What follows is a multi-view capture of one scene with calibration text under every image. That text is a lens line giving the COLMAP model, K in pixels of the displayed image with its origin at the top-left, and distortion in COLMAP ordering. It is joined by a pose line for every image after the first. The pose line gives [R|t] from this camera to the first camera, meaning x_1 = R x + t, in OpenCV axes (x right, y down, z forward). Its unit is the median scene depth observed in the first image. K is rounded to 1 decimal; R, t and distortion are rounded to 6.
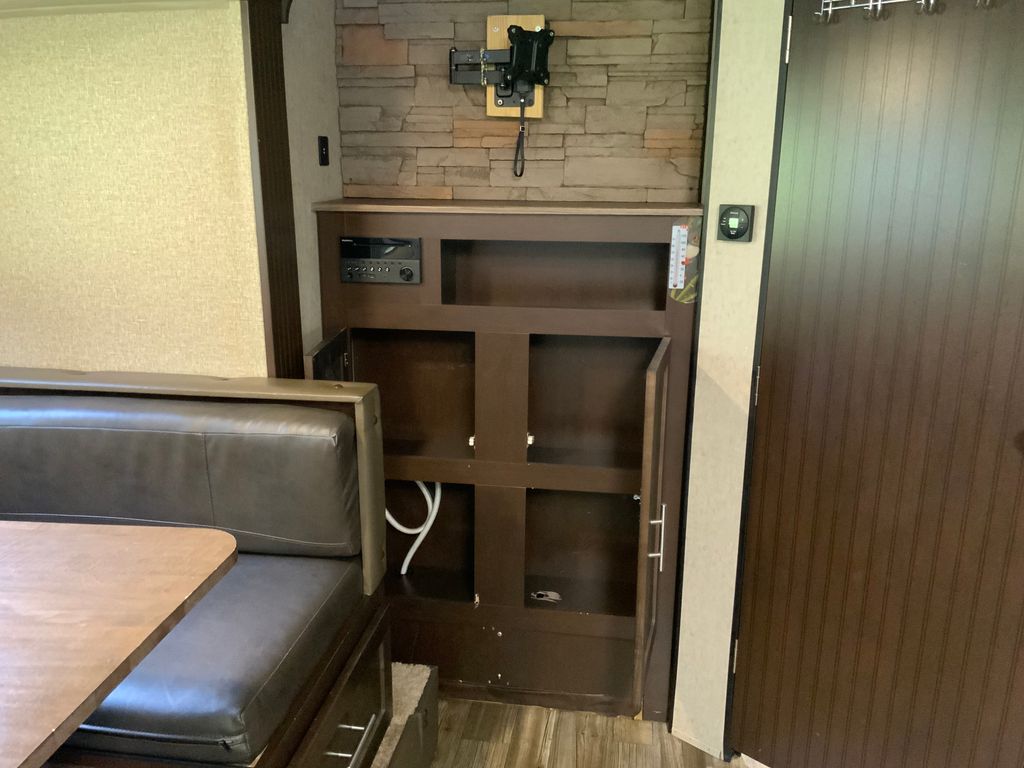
lens RADIAL K [[851.5, 0, 496.4], [0, 851.5, 386.2], [0, 0, 1]] dist [0.036392, -0.002083]
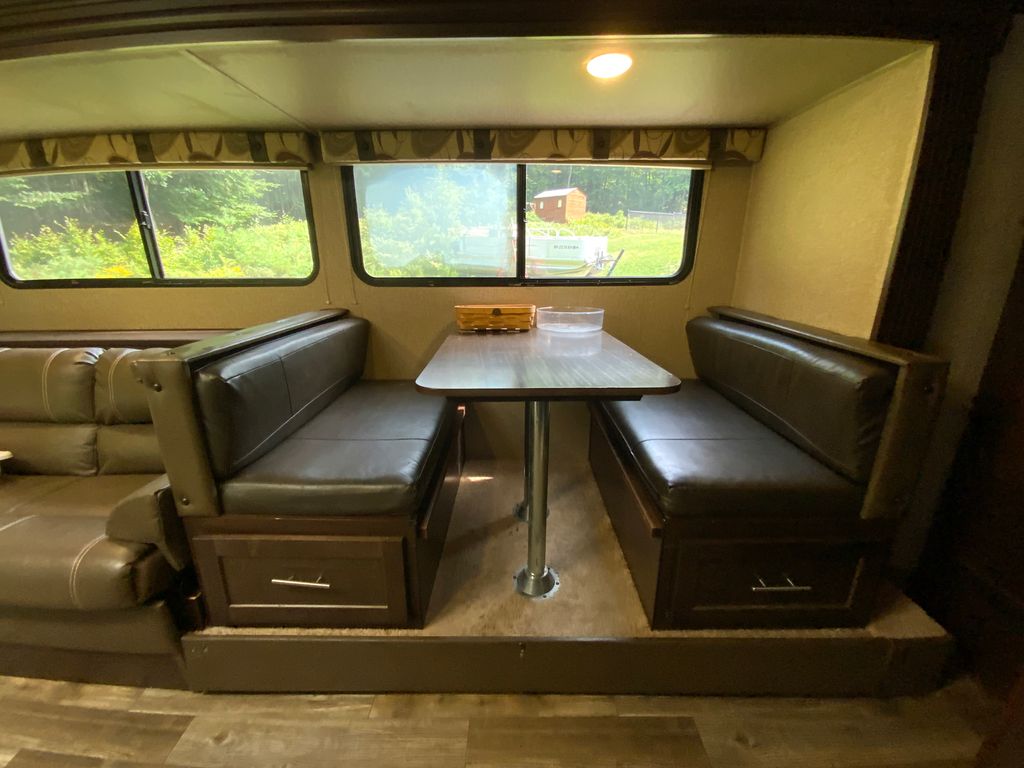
lens RADIAL K [[414.4, 0, 512.0], [0, 414.4, 384.0], [0, 0, 1]] dist [0.016832, -0.016977]
pose [[0.159786, 0.295613, -0.941850, 0.243927], [-0.242452, 0.936636, 0.252845, 0.022939], [0.956914, 0.187953, 0.221333, 0.266602]]
